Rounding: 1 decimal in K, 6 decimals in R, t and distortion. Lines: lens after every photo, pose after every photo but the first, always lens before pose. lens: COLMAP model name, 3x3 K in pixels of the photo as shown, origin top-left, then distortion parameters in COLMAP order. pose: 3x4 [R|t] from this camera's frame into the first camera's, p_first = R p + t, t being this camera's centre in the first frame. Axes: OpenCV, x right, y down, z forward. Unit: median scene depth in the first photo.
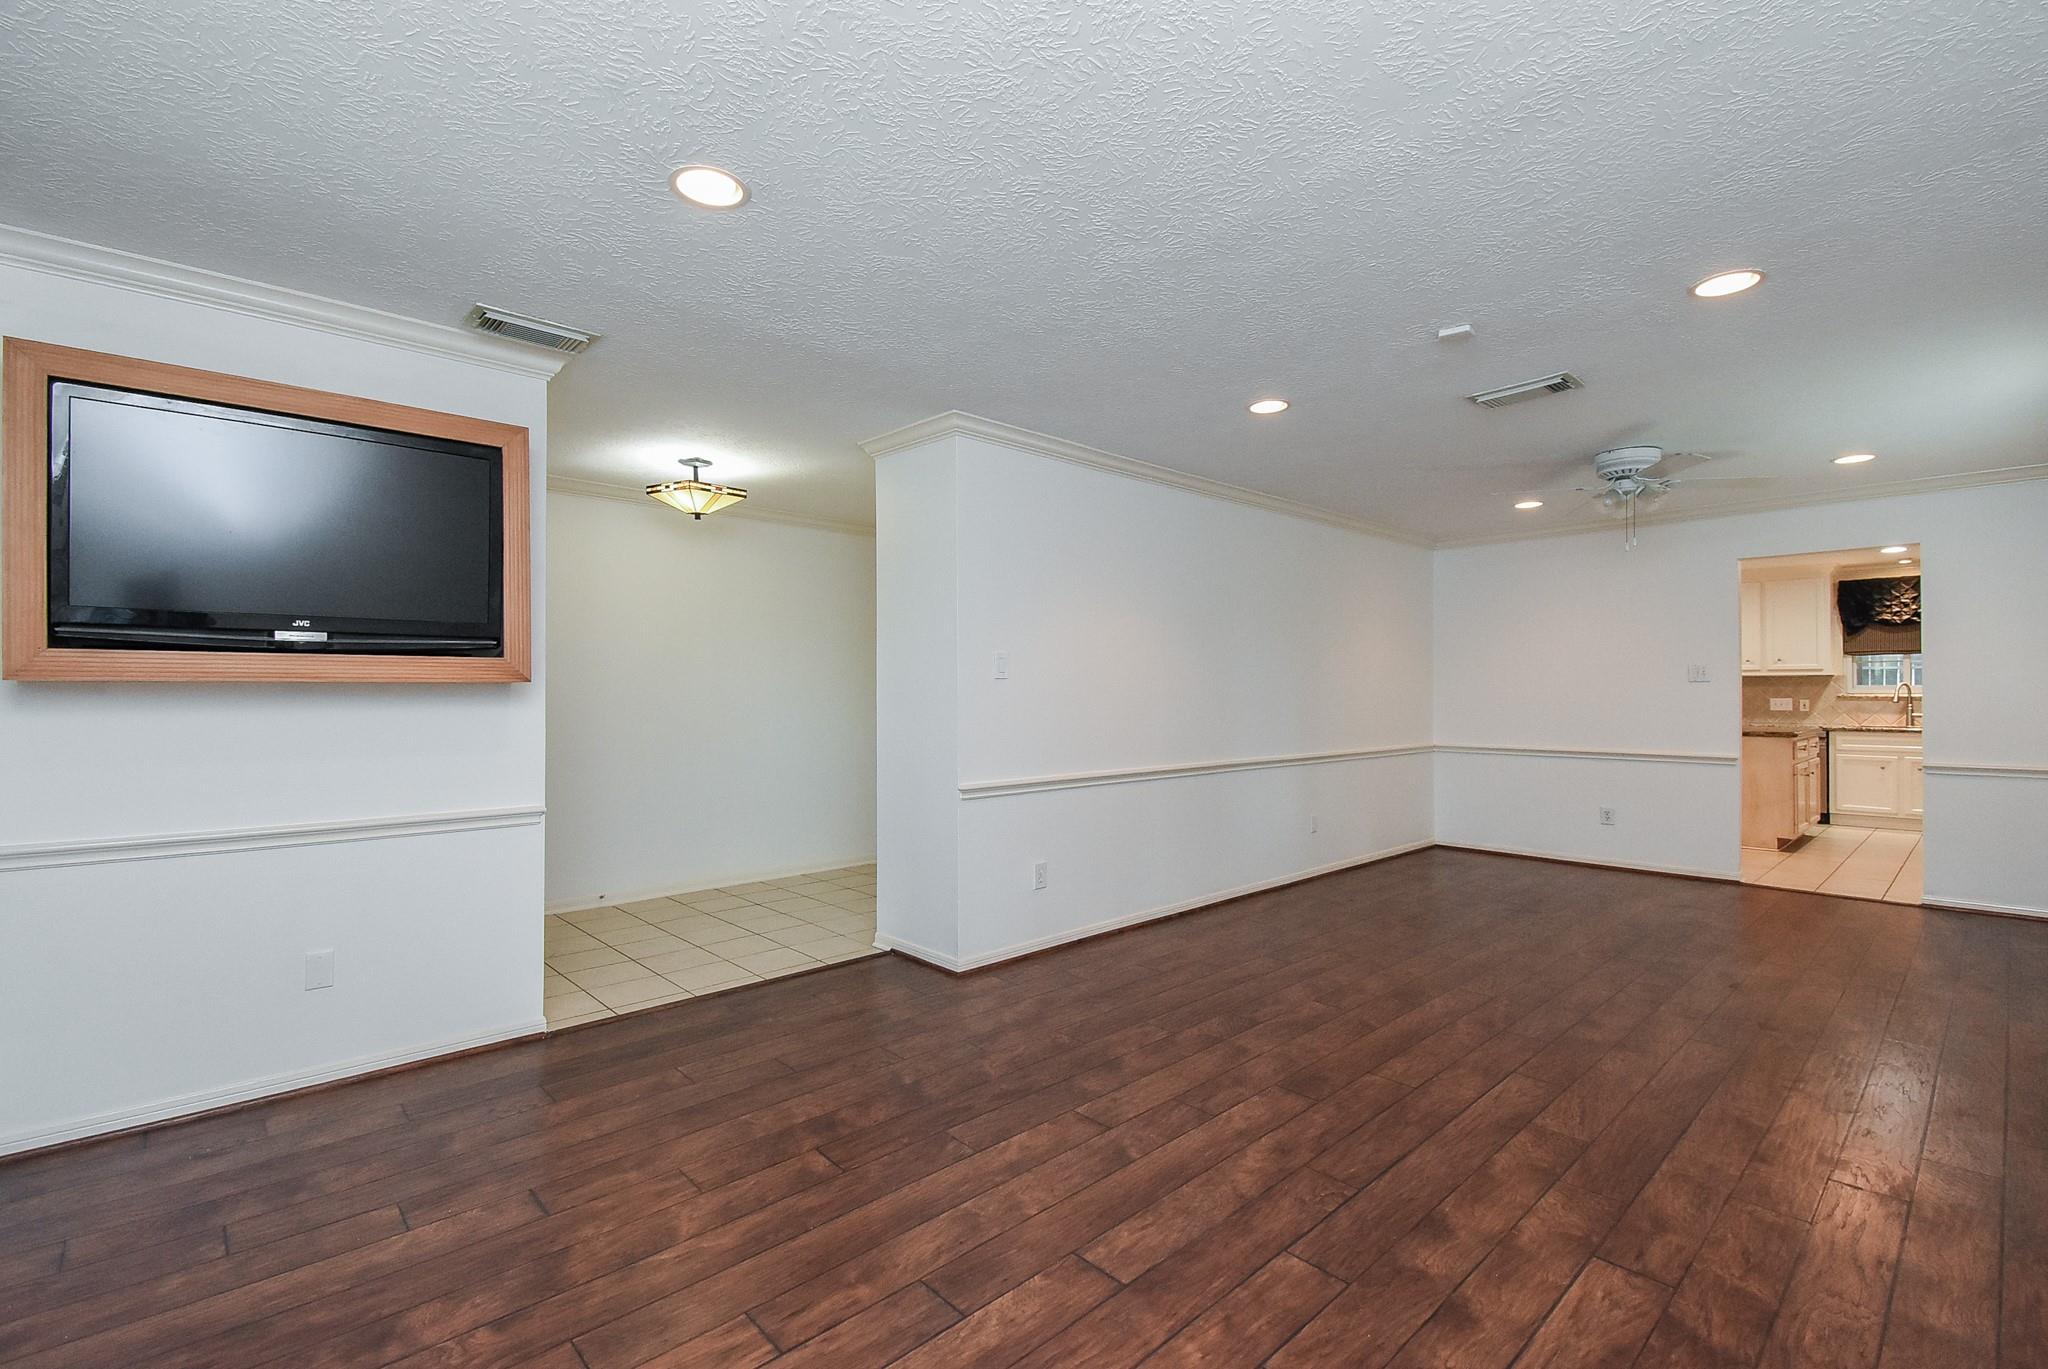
lens RADIAL K [[914.9, 0, 1024.8], [0, 914.9, 684.8], [0, 0, 1]] dist [0.004417, -0.001127]
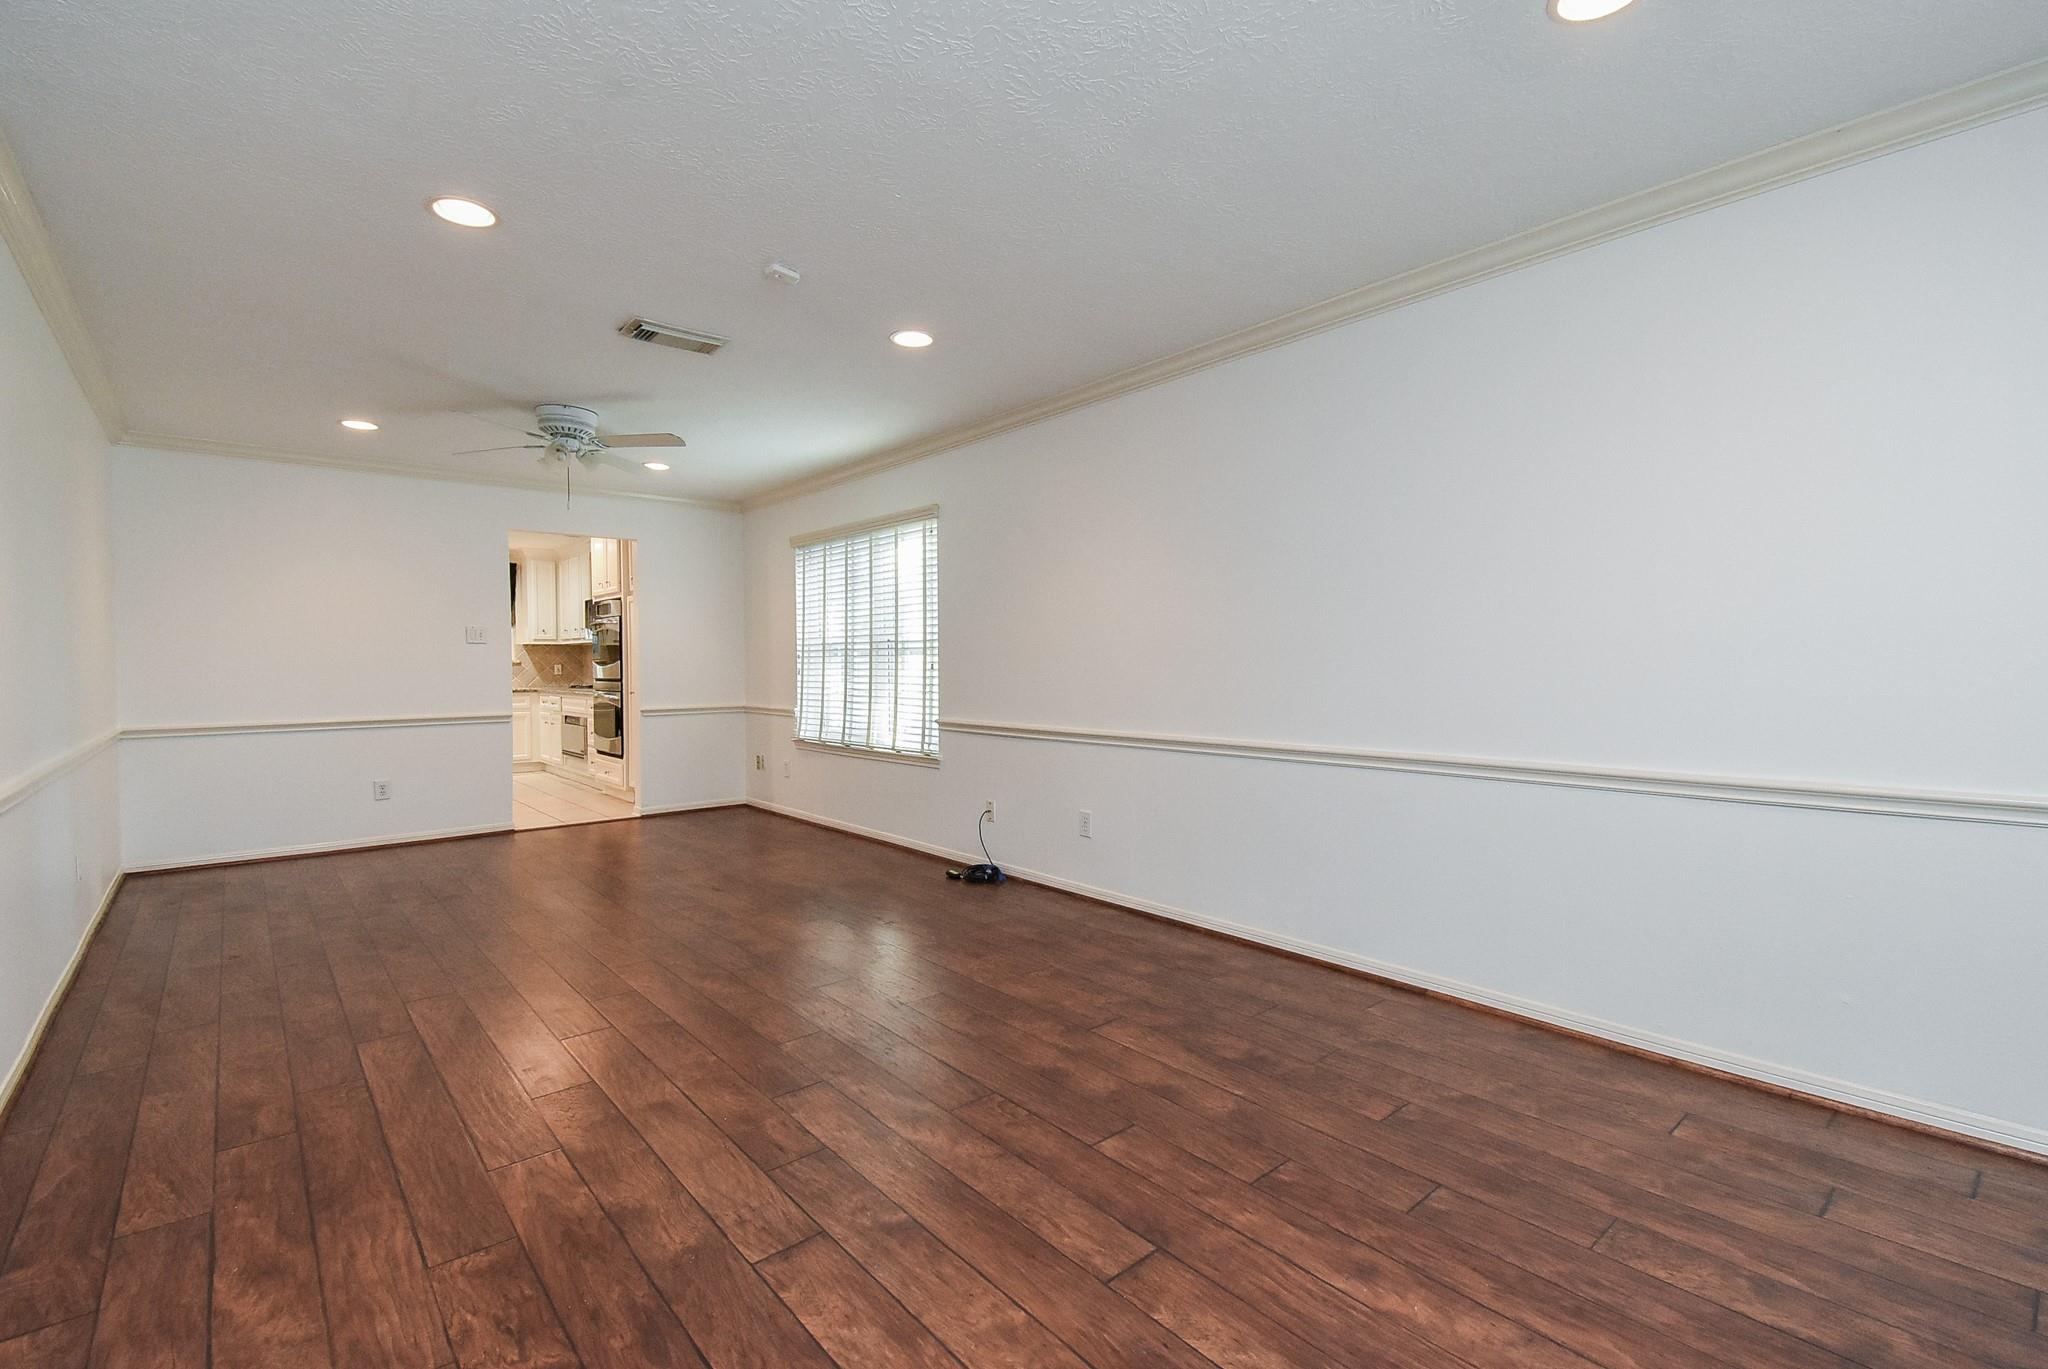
lens RADIAL K [[914.9, 0, 1025.2], [0, 914.9, 671.6], [0, 0, 1]] dist [0.004417, -0.001127]
pose [[0.023393, -0.009904, 0.999677, -0.658963], [0.002837, 0.999948, 0.009841, 0.049269], [-0.999722, 0.002606, 0.023420, 0.897468]]
